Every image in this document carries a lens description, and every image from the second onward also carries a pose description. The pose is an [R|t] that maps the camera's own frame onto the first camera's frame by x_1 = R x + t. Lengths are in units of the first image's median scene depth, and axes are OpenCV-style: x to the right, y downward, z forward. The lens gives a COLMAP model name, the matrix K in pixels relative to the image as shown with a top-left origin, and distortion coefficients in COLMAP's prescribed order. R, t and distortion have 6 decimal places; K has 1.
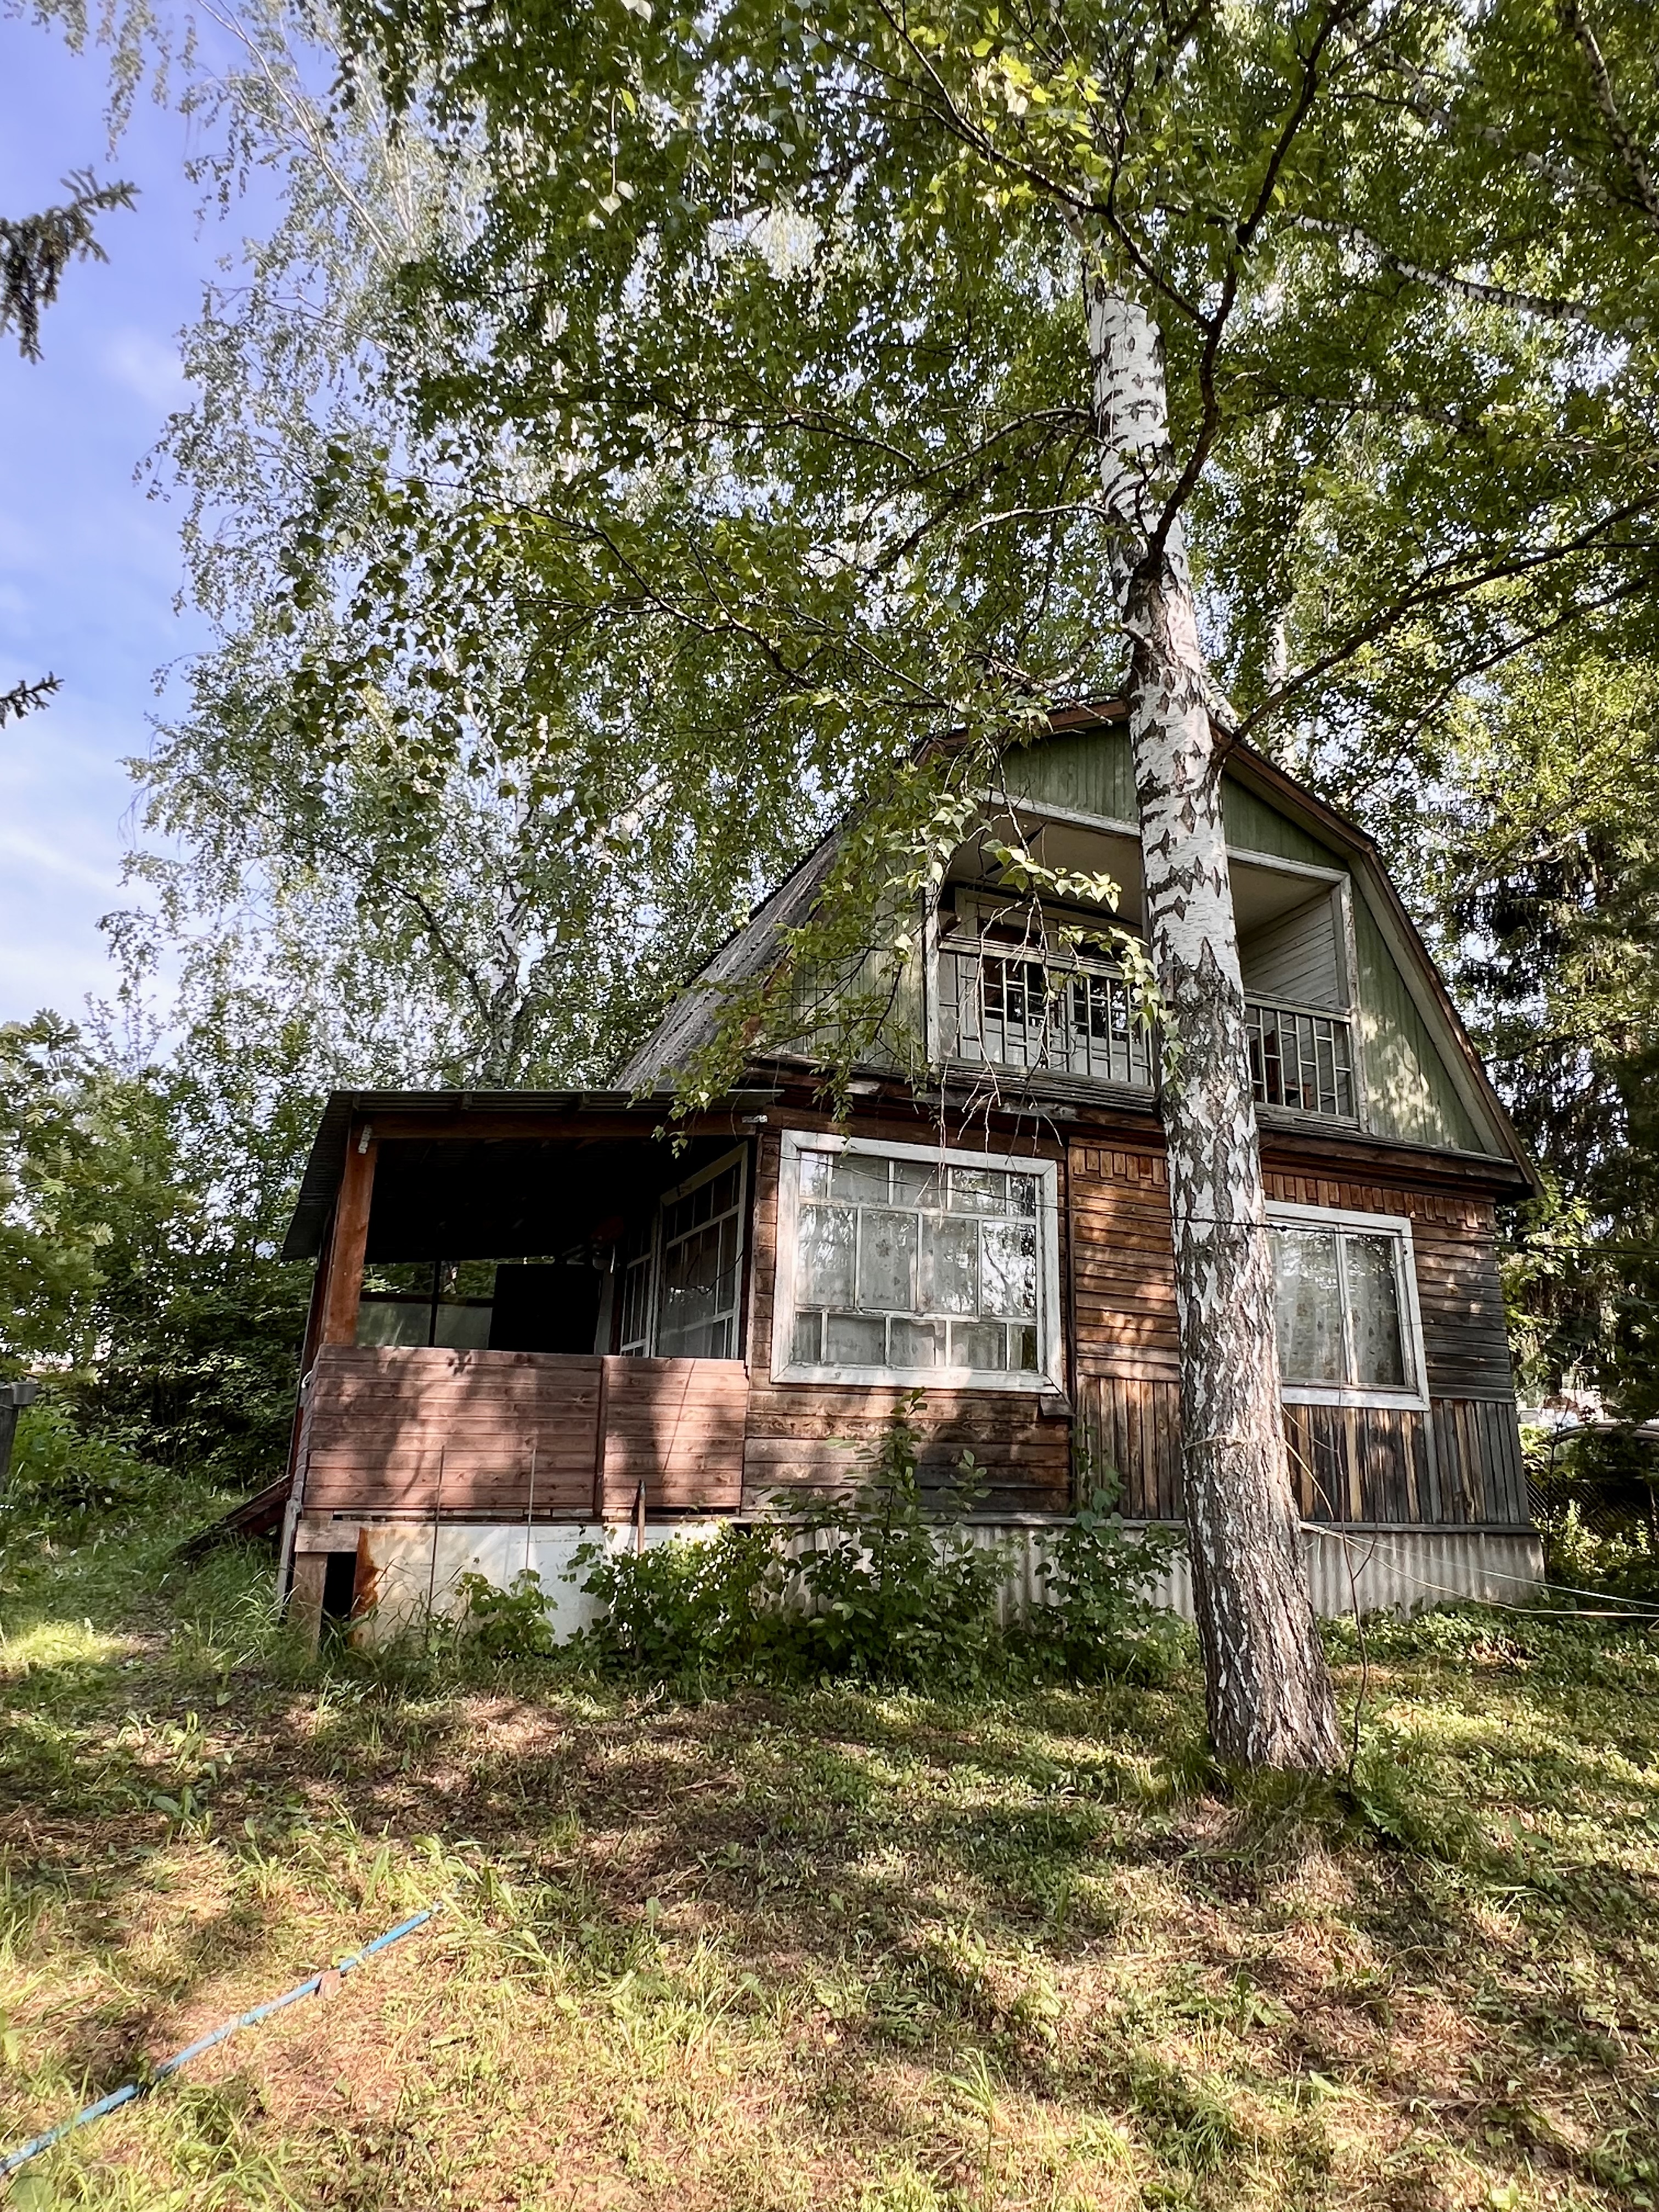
lens RADIAL K [[1319.1, 0, 825.4], [0, 1319.1, 1097.3], [0, 0, 1]] dist [-0.039961, 0.000550]
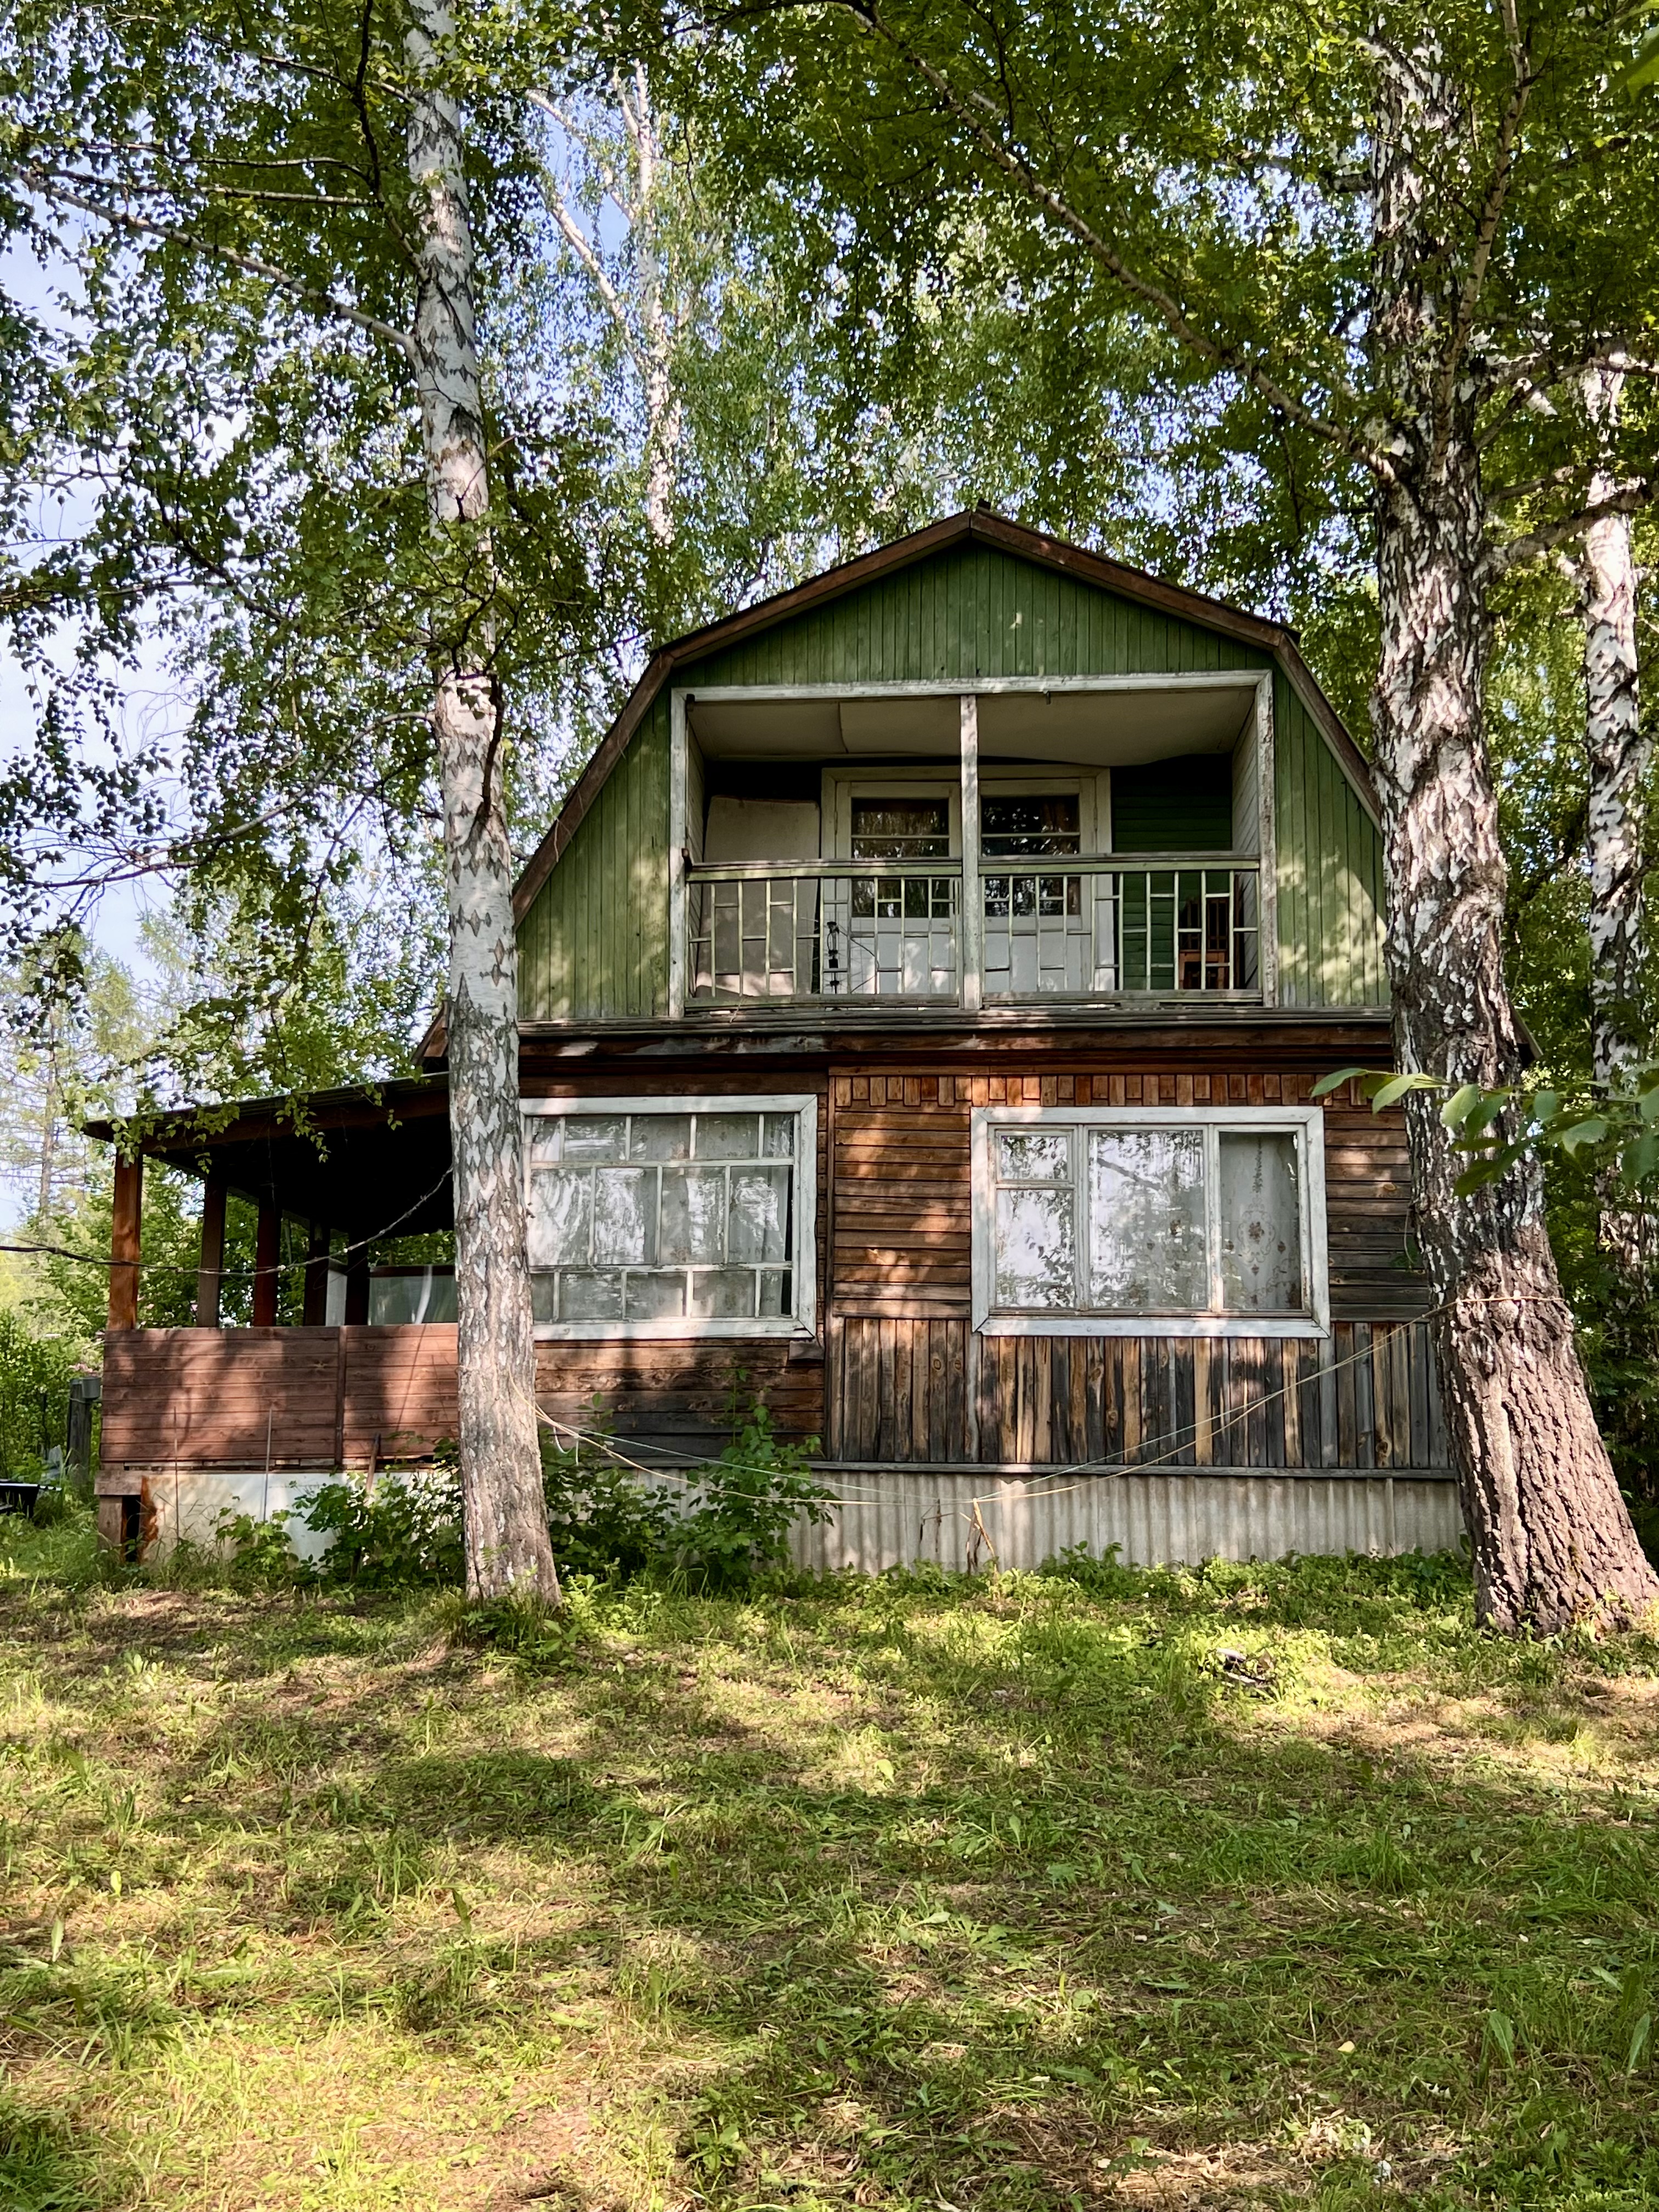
lens RADIAL K [[2358.0, 0, 826.0], [0, 2358.0, 1104.9], [0, 0, 1]] dist [-0.006633, 0.000000]
pose [[0.898766, -0.092675, -0.428522, 0.944494], [0.137640, 0.987632, 0.075090, -0.072779], [0.416263, -0.126471, 0.900406, -0.535470]]
